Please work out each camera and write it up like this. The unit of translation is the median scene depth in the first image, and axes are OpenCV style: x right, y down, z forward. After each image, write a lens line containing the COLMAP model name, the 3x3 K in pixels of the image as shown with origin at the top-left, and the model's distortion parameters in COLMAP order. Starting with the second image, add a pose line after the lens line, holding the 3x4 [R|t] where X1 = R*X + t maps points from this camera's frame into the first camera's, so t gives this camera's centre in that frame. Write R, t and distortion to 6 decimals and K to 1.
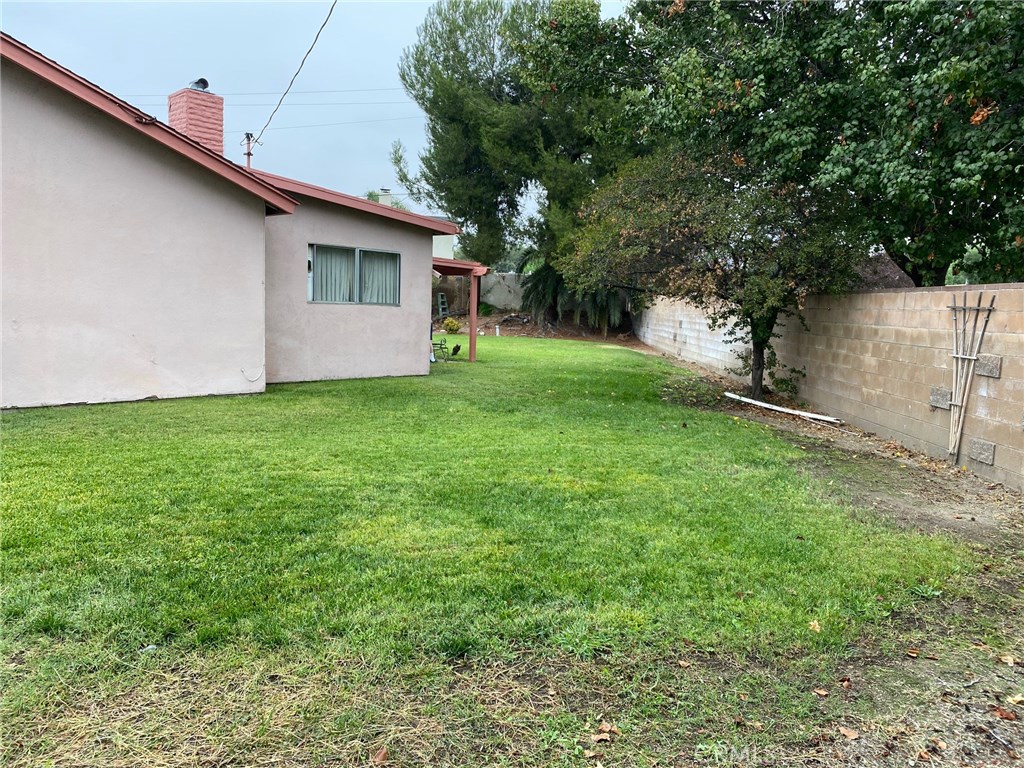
lens RADIAL K [[763.0, 0, 513.5], [0, 763.0, 384.7], [0, 0, 1]] dist [0.004309, -0.013343]
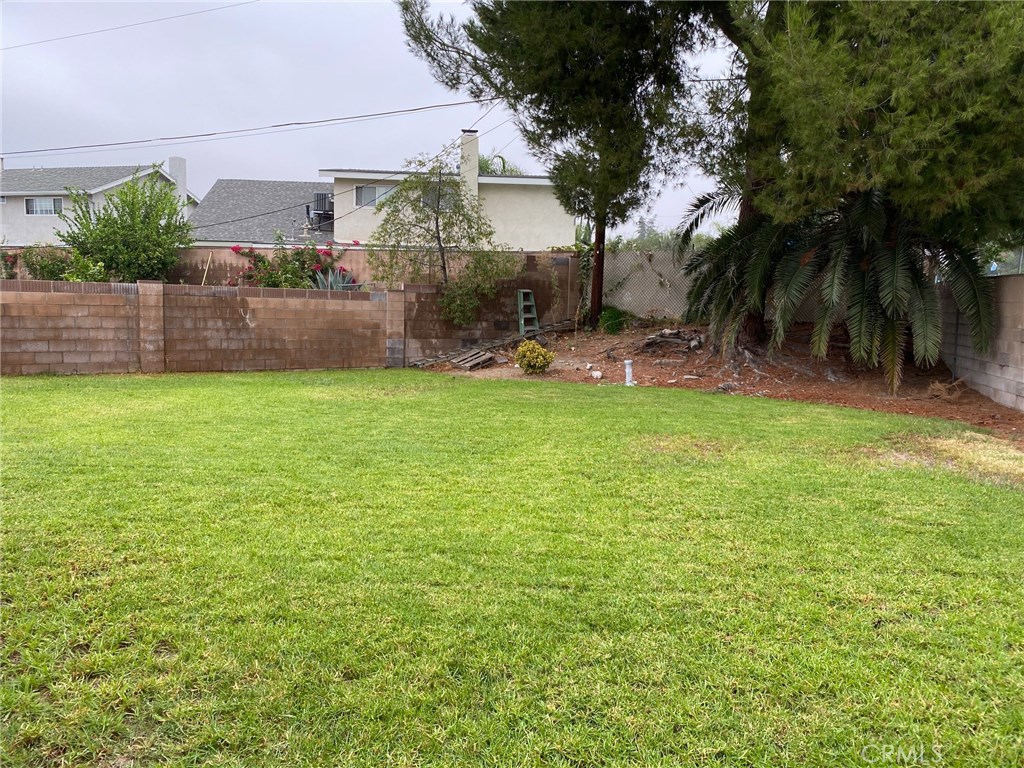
lens RADIAL K [[763.0, 0, 509.7], [0, 763.0, 385.0], [0, 0, 1]] dist [0.004309, -0.013343]
pose [[0.978231, 0.009477, -0.207303, 0.002114], [-0.009934, 0.999950, -0.001163, -0.058946], [0.207281, 0.003197, 0.978276, 0.530175]]
